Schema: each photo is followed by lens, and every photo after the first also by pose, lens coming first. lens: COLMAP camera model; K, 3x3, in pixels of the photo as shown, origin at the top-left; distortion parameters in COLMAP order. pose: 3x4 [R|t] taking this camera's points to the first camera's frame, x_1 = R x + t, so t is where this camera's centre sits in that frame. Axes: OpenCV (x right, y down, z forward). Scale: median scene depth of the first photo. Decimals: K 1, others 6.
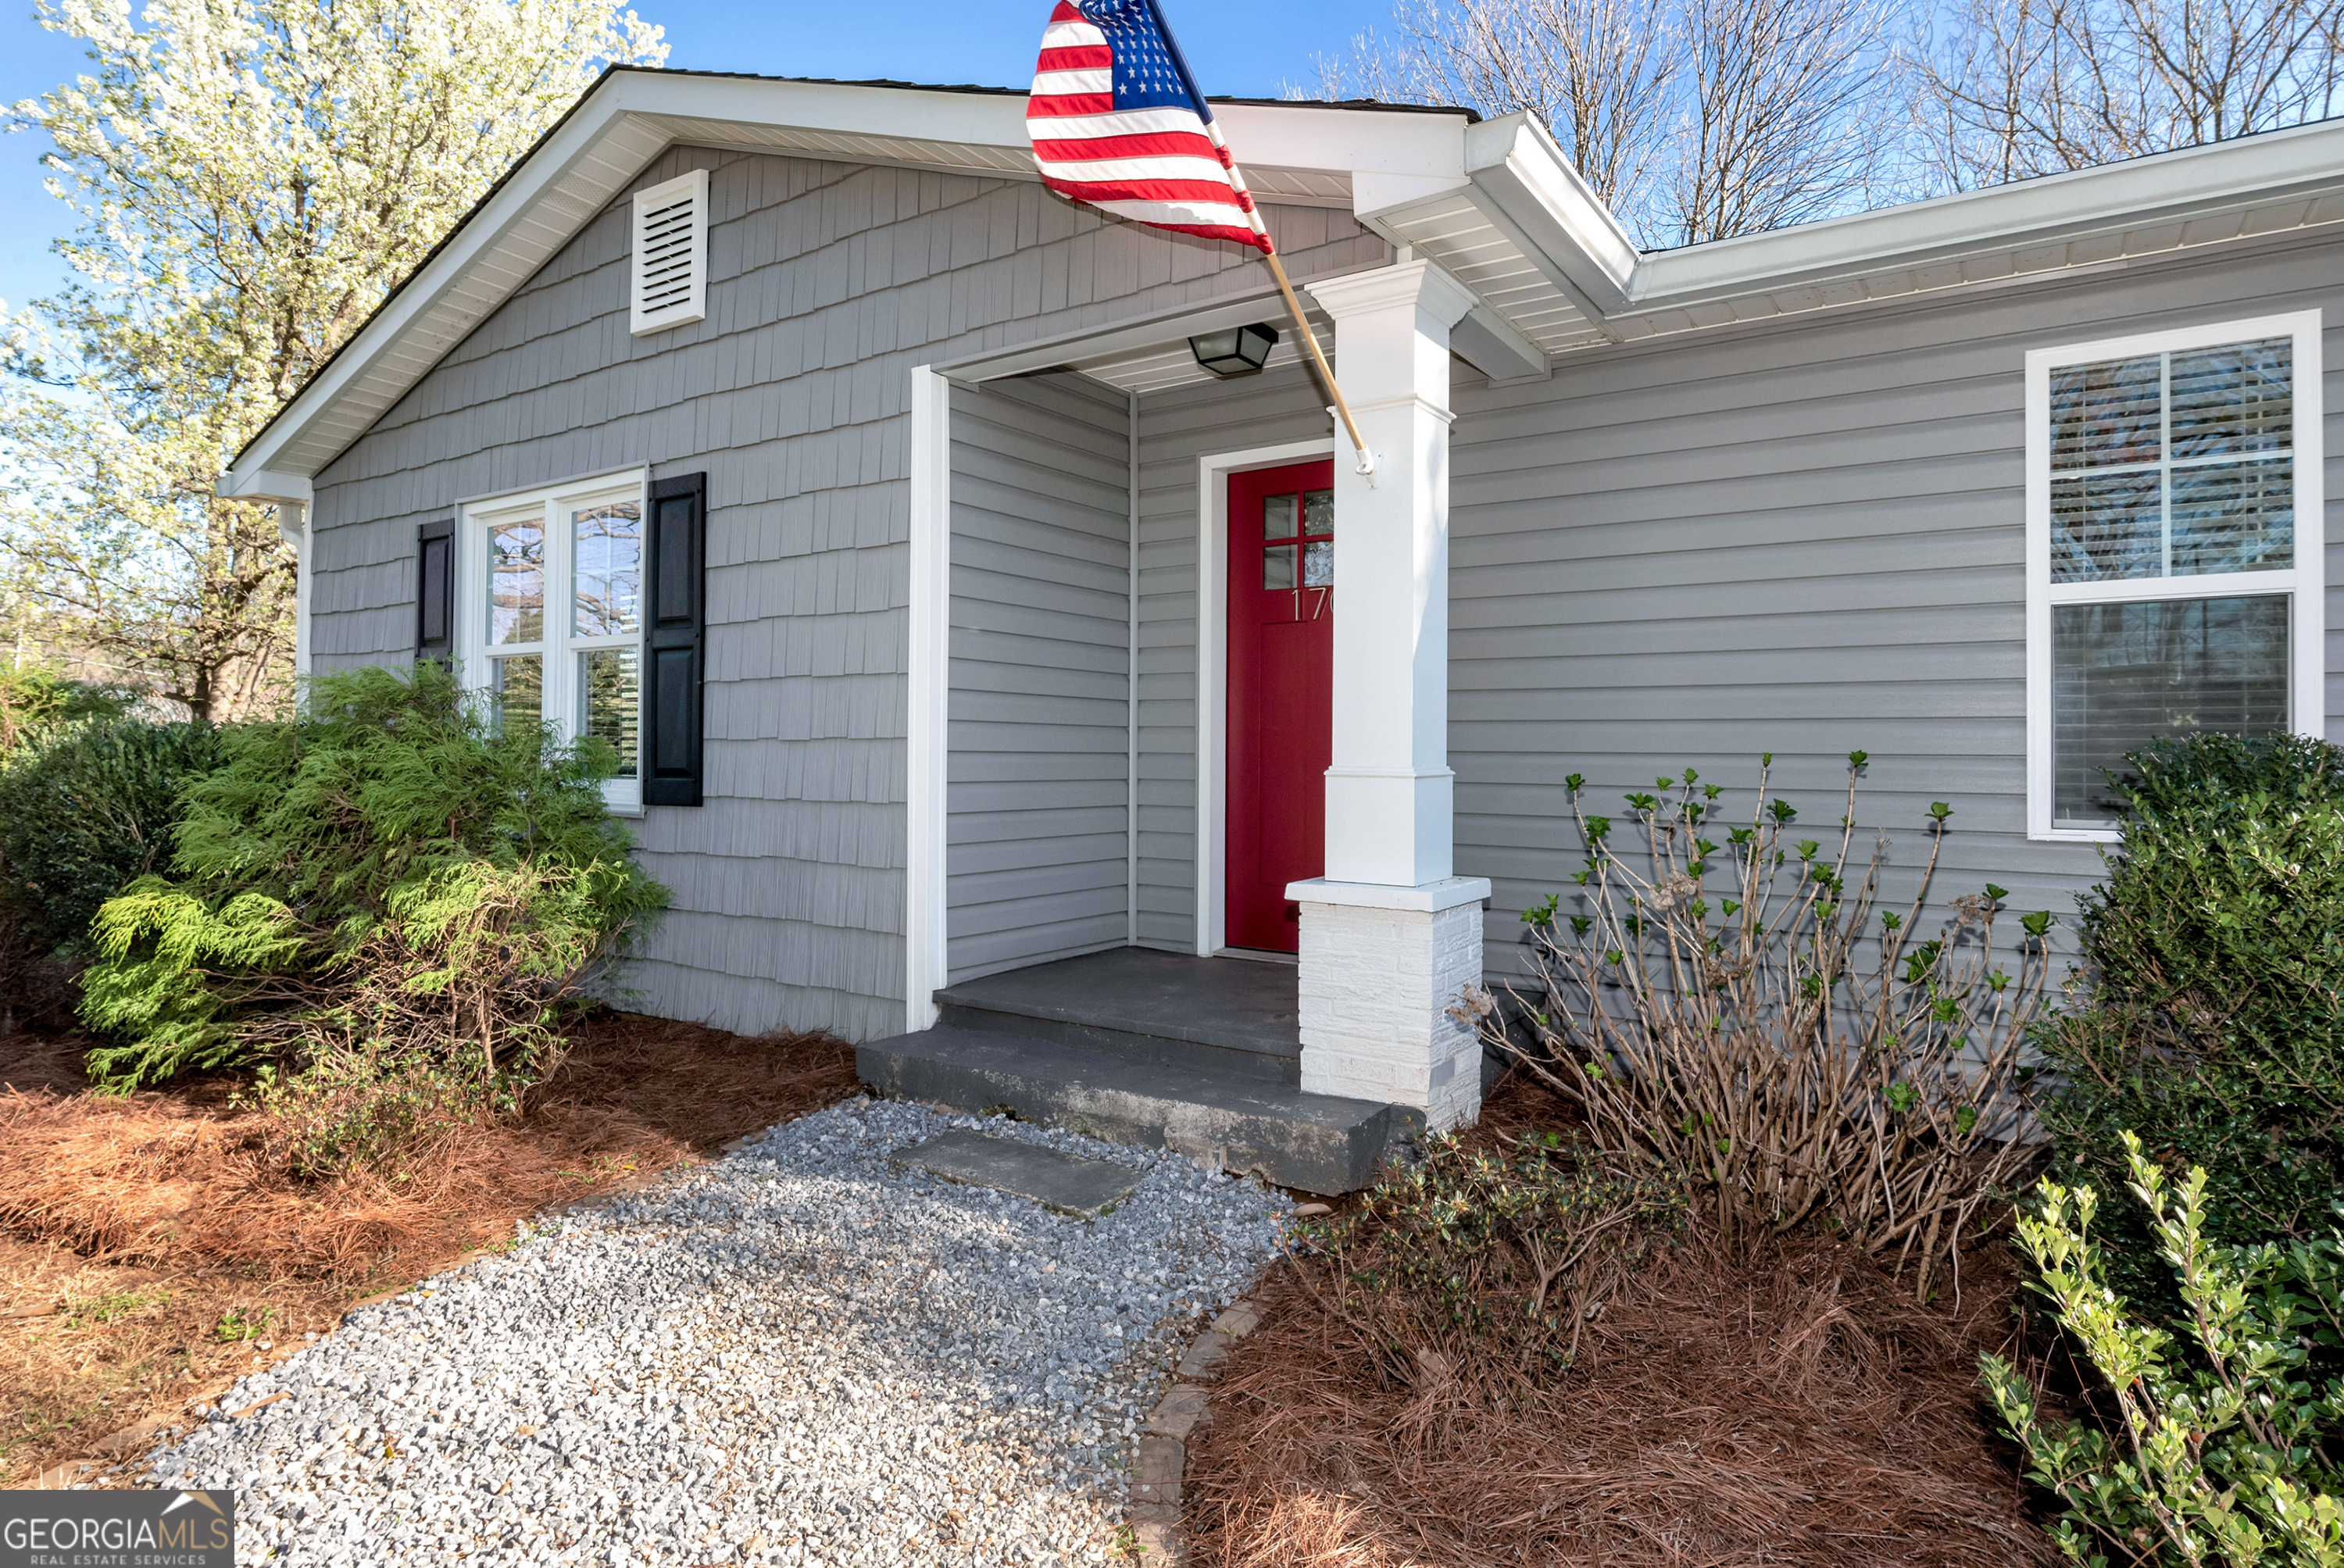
lens RADIAL K [[1288.9, 0, 1180.8], [0, 1288.9, 738.0], [0, 0, 1]] dist [-0.001163, -0.000043]
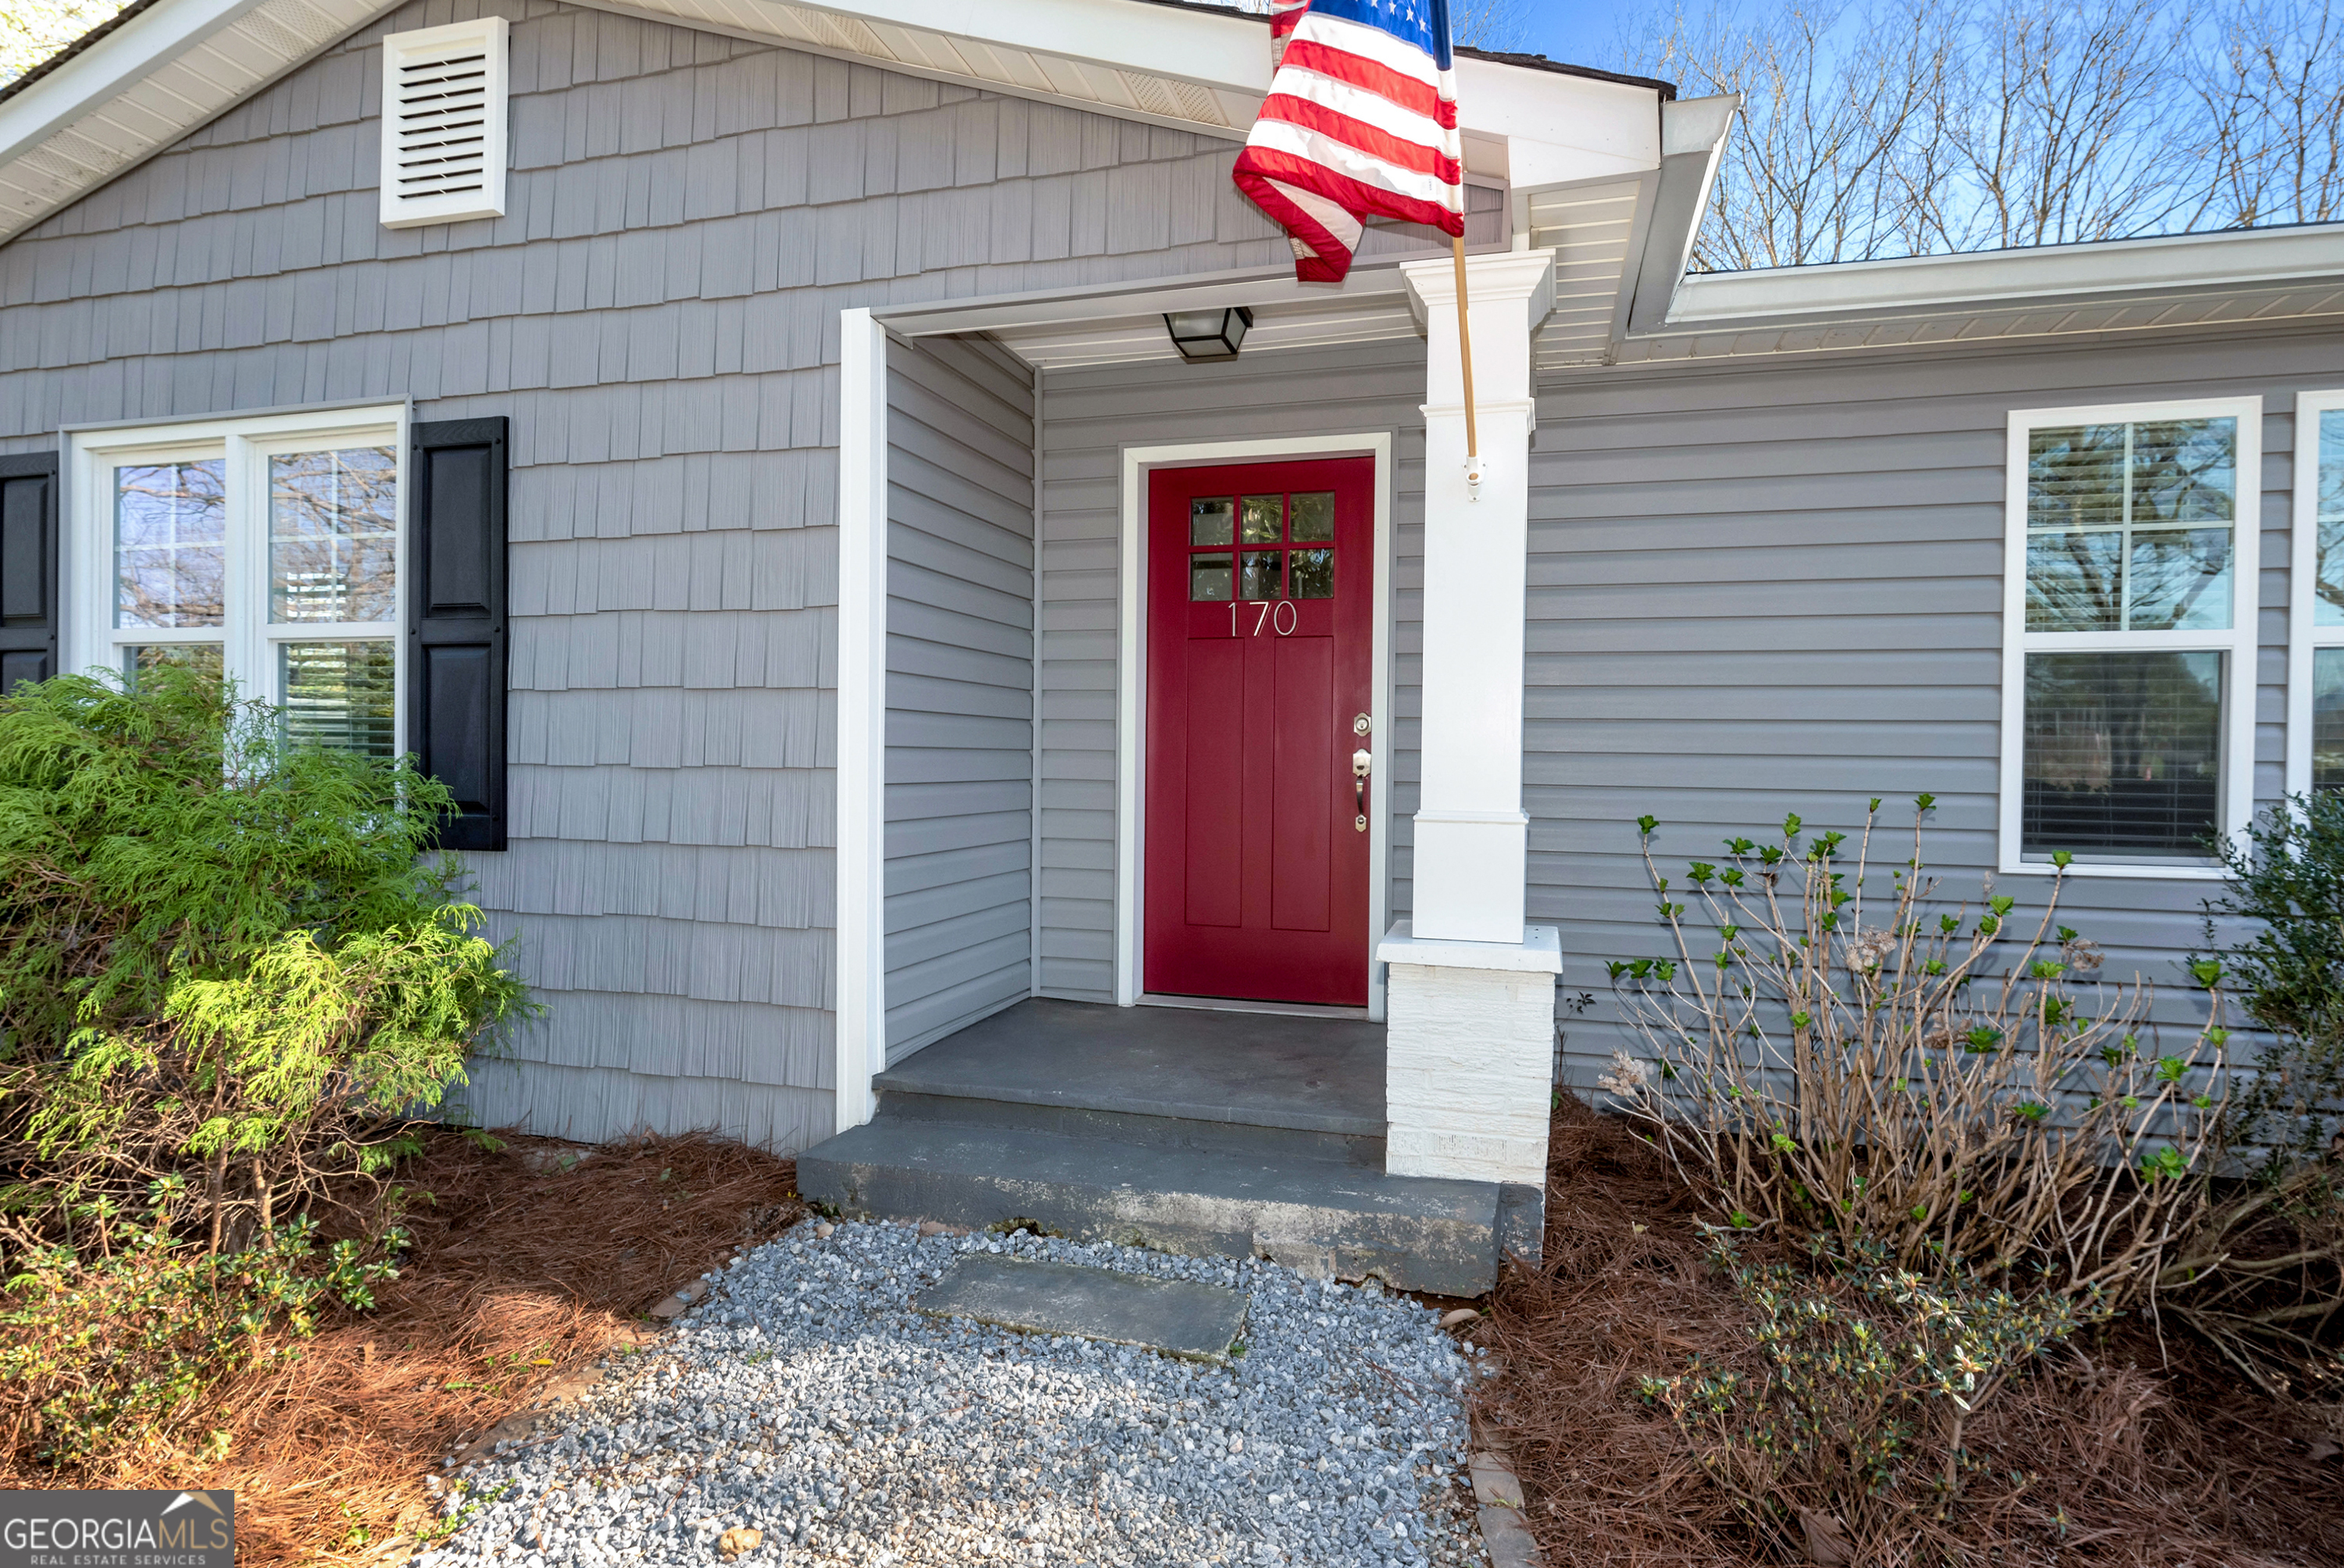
lens RADIAL K [[1267.0, 0, 1184.4], [0, 1267.0, 768.2], [0, 0, 1]] dist [0.001300, -0.001364]
pose [[0.952298, 0.001531, 0.305167, -0.246383], [-0.009386, 0.999661, 0.024275, -0.021409], [-0.305026, -0.025981, 0.951990, 0.172063]]
